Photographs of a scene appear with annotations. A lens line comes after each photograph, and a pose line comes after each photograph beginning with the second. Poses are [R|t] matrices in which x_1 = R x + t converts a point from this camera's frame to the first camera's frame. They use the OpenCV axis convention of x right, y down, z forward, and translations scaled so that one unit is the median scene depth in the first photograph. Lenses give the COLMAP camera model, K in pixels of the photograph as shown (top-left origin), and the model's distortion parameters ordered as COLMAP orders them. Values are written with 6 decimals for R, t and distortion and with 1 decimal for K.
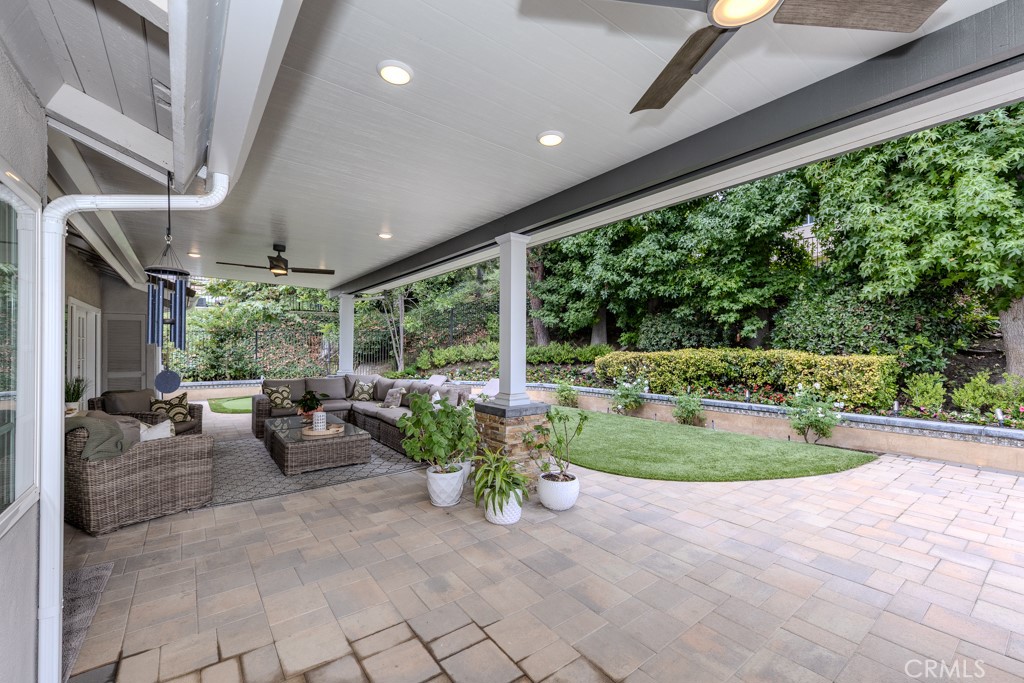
lens RADIAL K [[429.2, 0, 513.2], [0, 429.2, 343.2], [0, 0, 1]] dist [0.006132, -0.000856]
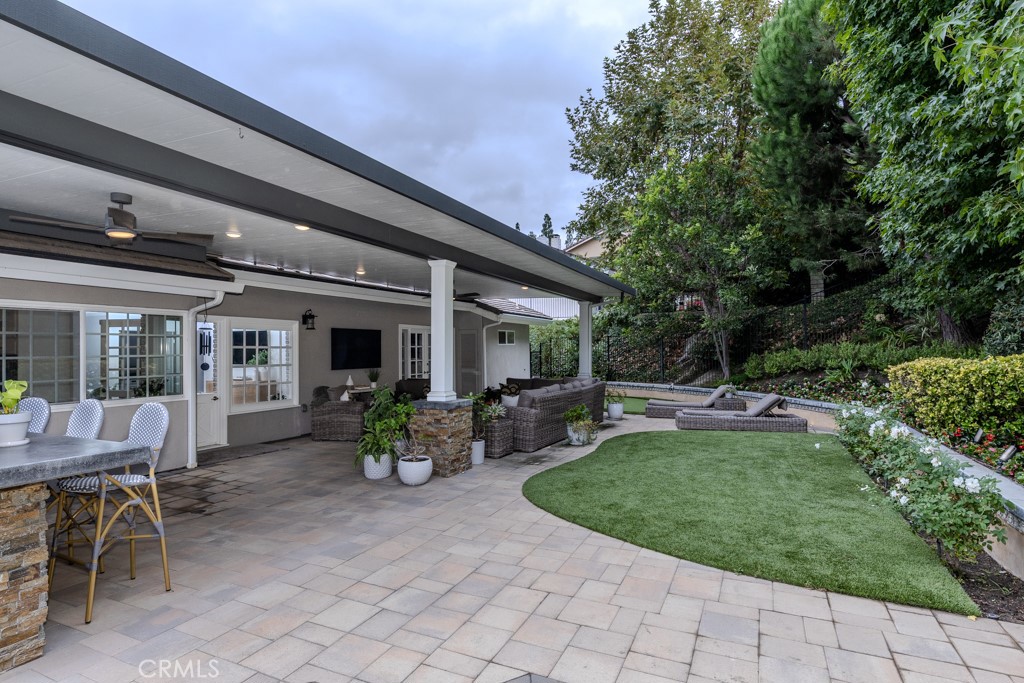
lens RADIAL K [[534.0, 0, 513.3], [0, 534.0, 346.7], [0, 0, 1]] dist [0.002947, 0.001652]
pose [[0.474315, -0.010795, -0.880289, 1.712186], [0.011726, 0.999914, -0.005944, 0.004941], [0.880277, -0.007503, 0.474401, 0.571237]]
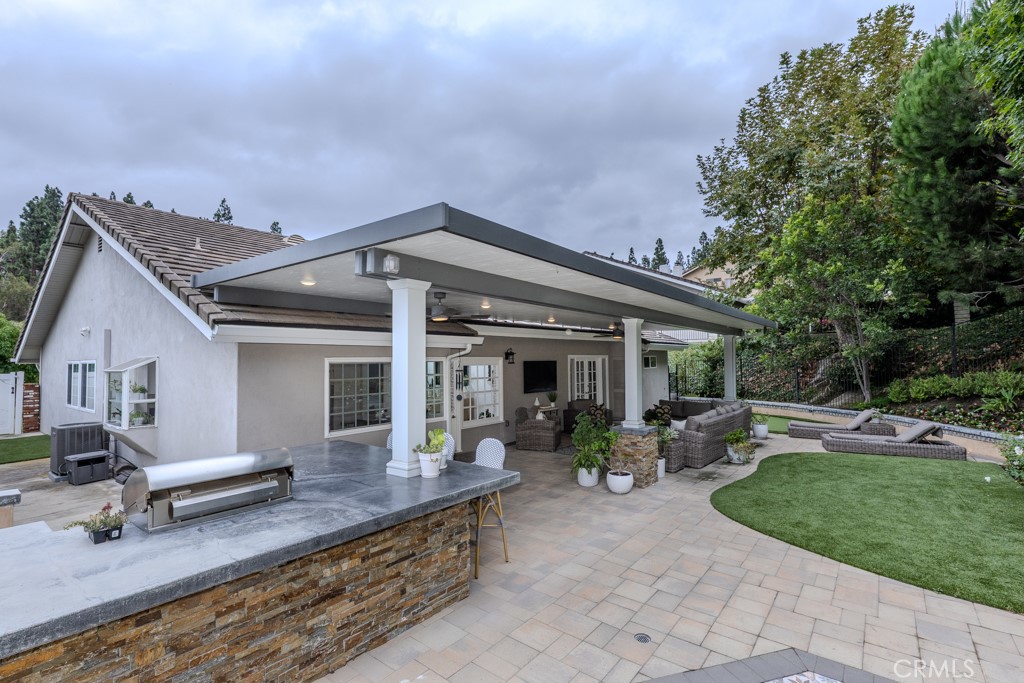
lens RADIAL K [[464.6, 0, 514.3], [0, 464.6, 346.9], [0, 0, 1]] dist [-0.002687, 0.000663]
pose [[0.253902, -0.032754, -0.966675, 1.837803], [0.014207, 0.999445, -0.030133, -0.122482], [0.967126, -0.006083, 0.254226, 0.196393]]
